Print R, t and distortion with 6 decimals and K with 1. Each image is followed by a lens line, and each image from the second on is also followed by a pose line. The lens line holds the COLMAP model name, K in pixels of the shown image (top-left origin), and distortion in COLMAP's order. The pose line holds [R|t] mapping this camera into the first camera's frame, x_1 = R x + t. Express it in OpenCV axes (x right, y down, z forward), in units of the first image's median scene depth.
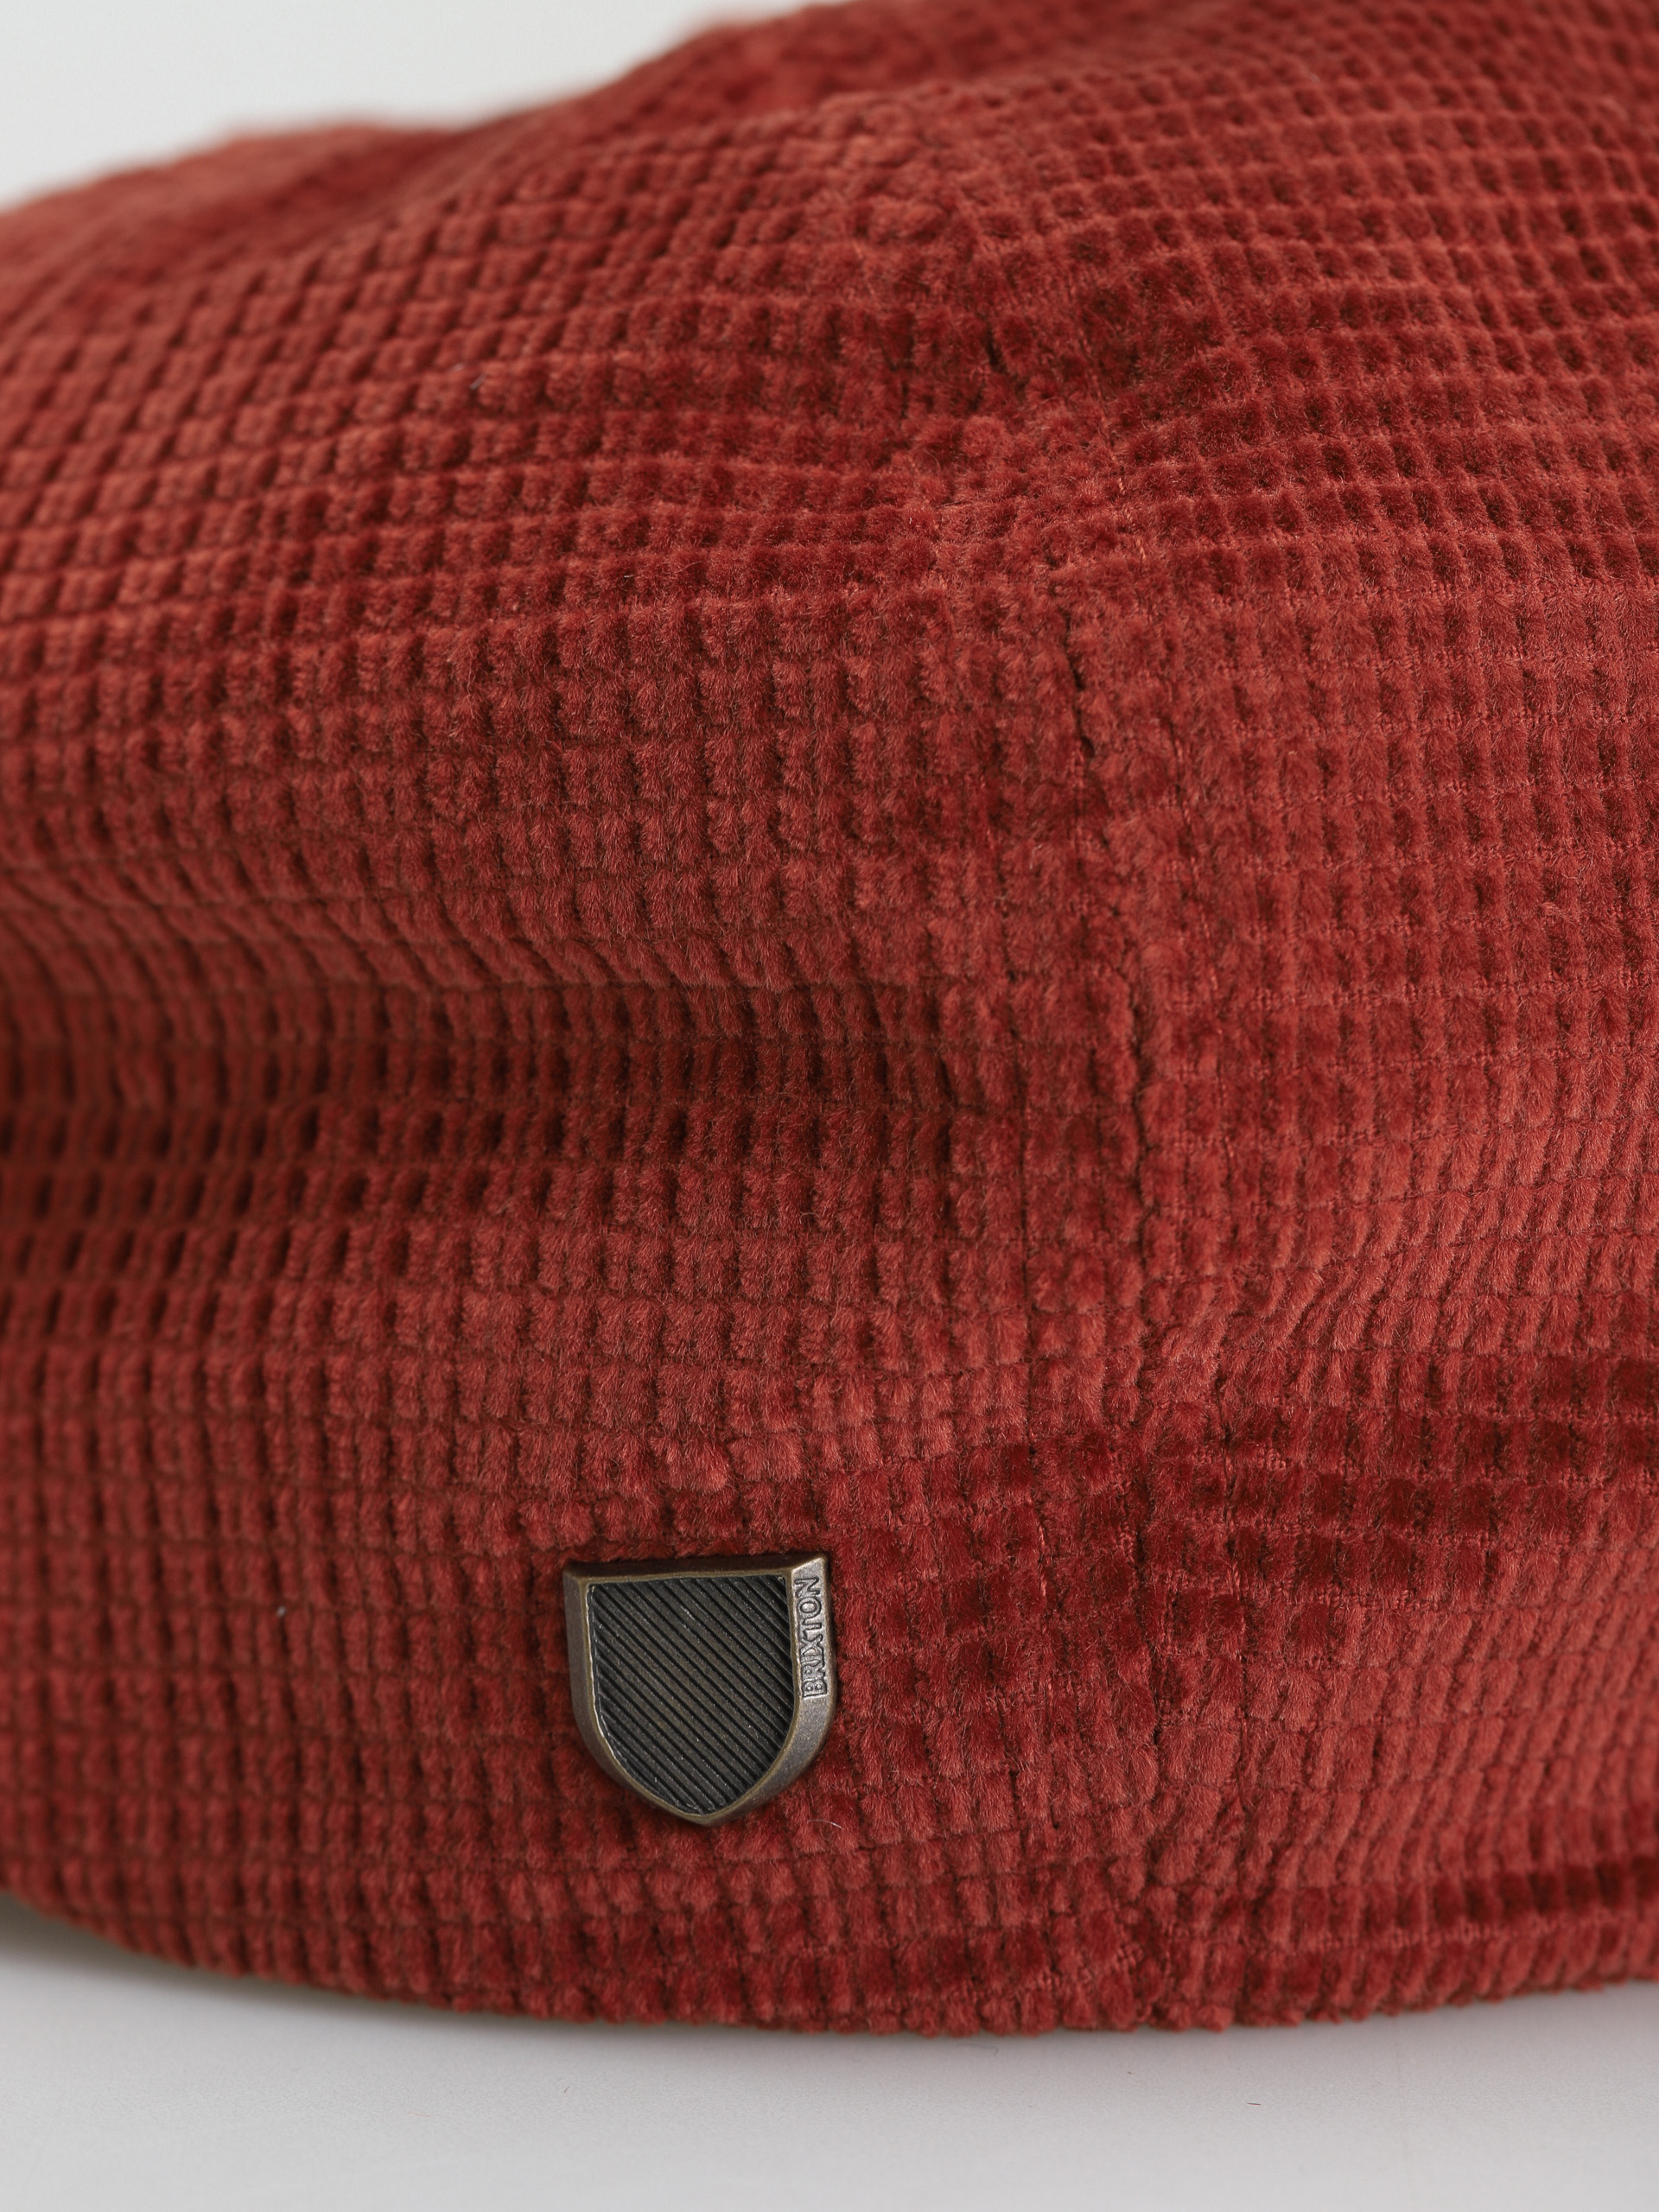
lens RADIAL K [[8234.5, 0, 827.0], [0, 8234.5, 1109.3], [0, 0, 1]] dist [0.110860, 0.000000]
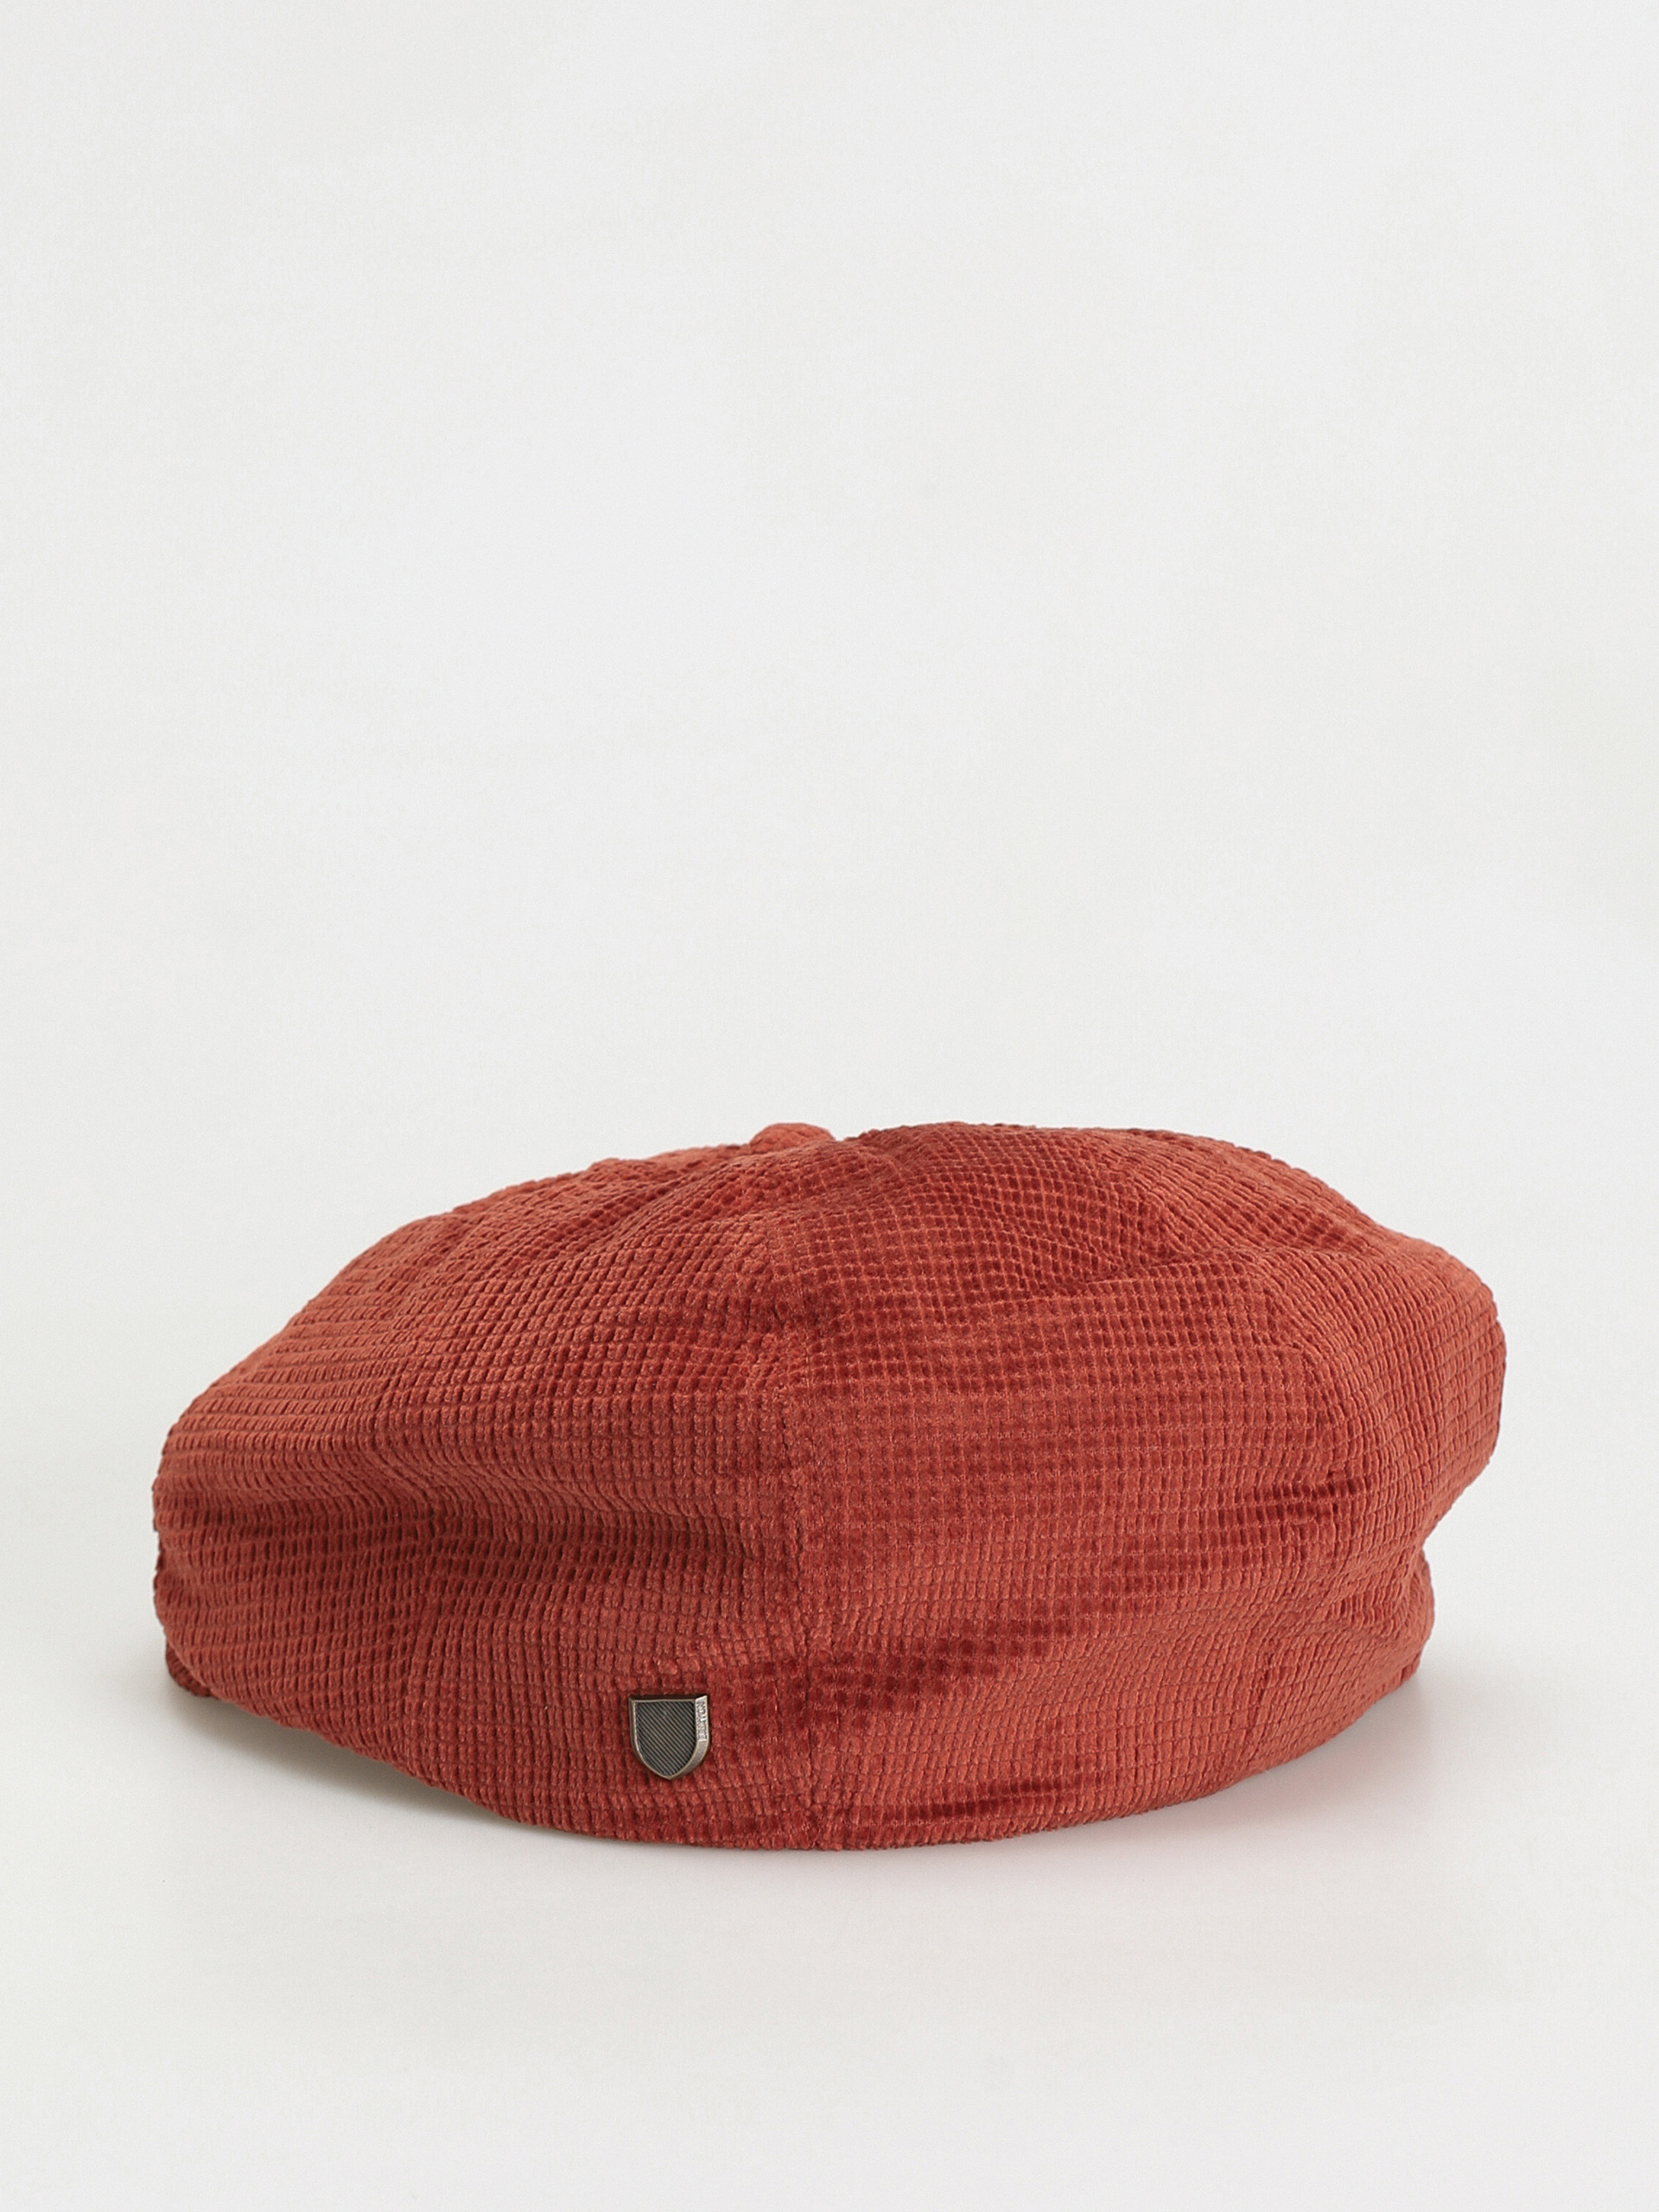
lens RADIAL K [[8234.5, 0, 831.8], [0, 8234.5, 1104.6], [0, 0, 1]] dist [0.110860, 0.000000]
pose [[0.991066, 0.019550, -0.131933, 0.453500], [-0.020791, 0.999752, -0.008035, -0.146312], [0.131743, 0.010706, 0.991226, -2.104470]]
